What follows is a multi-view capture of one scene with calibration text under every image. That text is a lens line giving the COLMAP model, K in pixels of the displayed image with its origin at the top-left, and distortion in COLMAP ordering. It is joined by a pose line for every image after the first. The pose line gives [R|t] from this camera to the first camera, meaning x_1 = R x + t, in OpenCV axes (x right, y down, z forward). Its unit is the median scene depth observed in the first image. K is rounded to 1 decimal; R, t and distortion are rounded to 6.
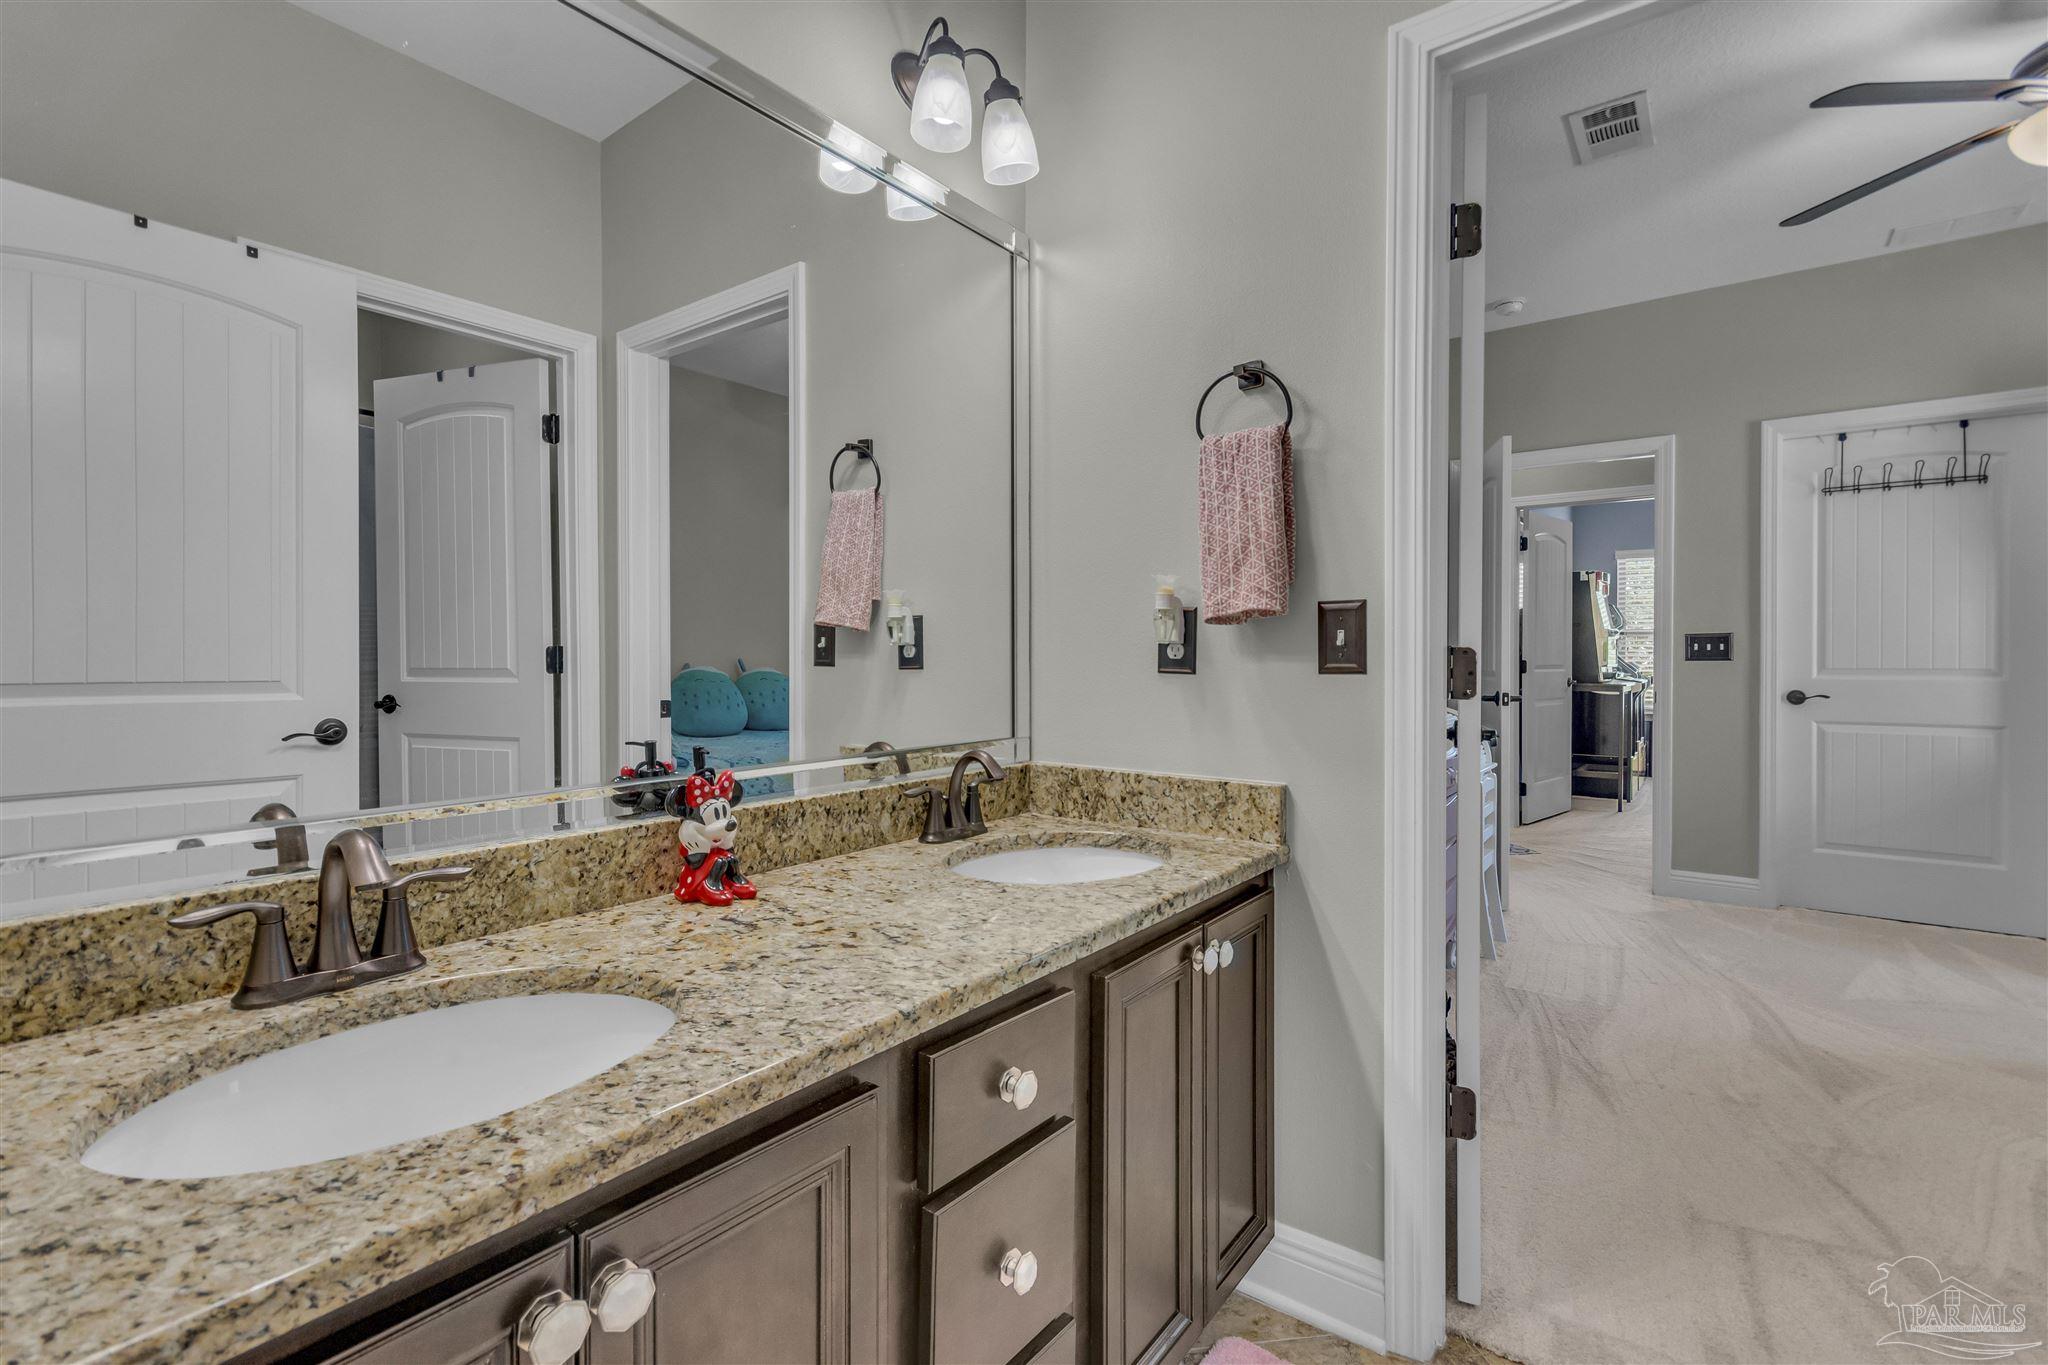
lens RADIAL K [[913.7, 0, 1034.8], [0, 913.7, 673.6], [0, 0, 1]] dist [-0.002616, -0.000418]
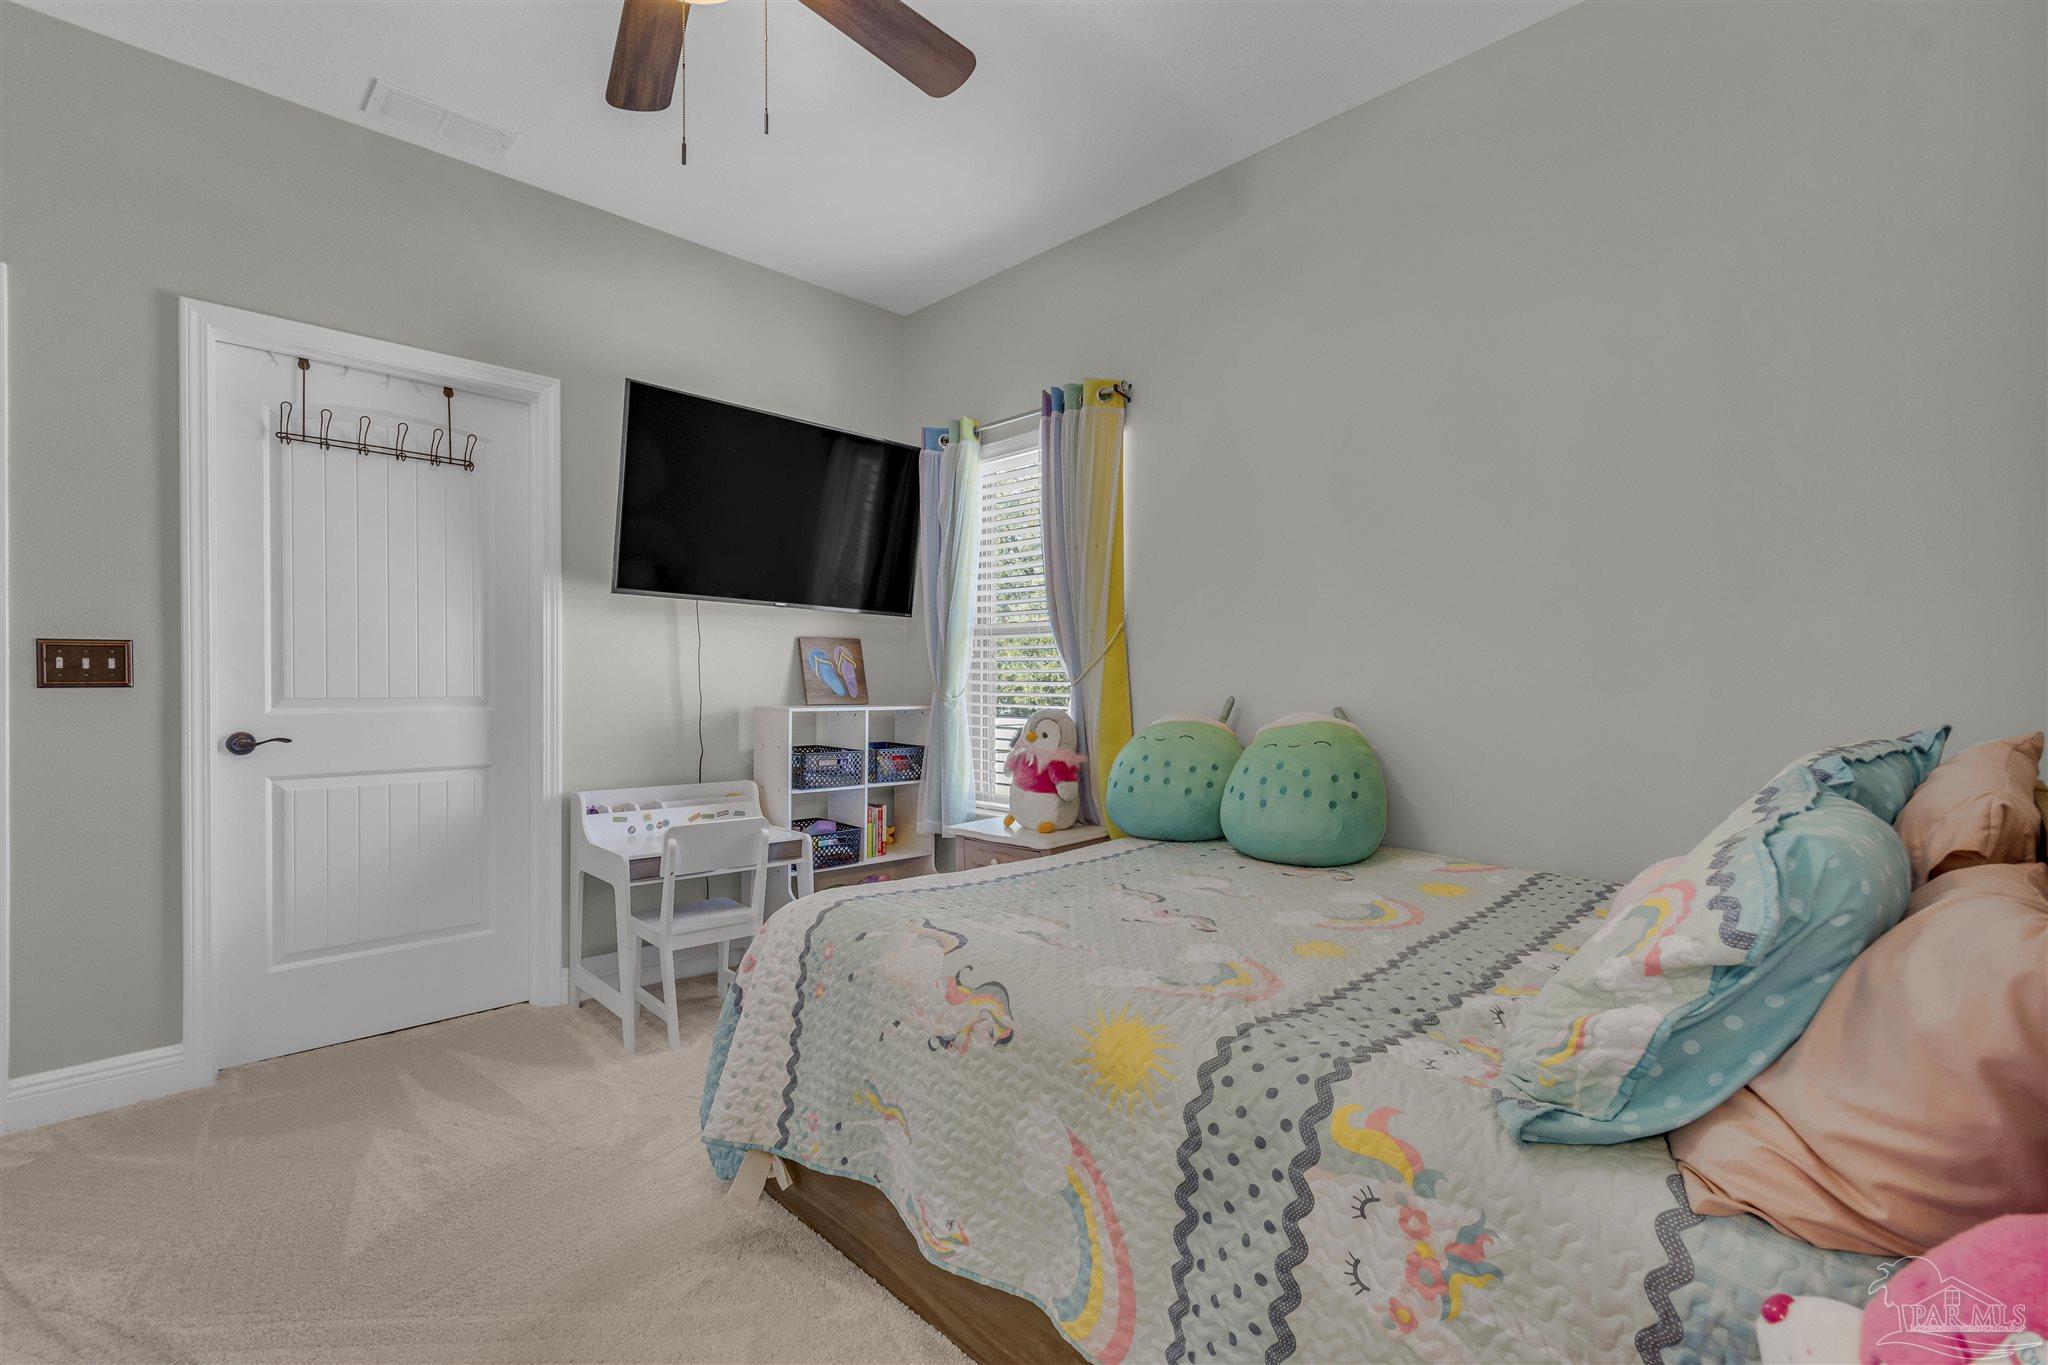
lens RADIAL K [[913.7, 0, 1024.0], [0, 913.7, 688.2], [0, 0, 1]] dist [-0.002616, -0.000418]
pose [[0.157212, -0.002374, 0.987562, 0.287425], [0.012961, 0.999916, 0.000340, -0.006477], [-0.987480, 0.012747, 0.157230, 0.353939]]
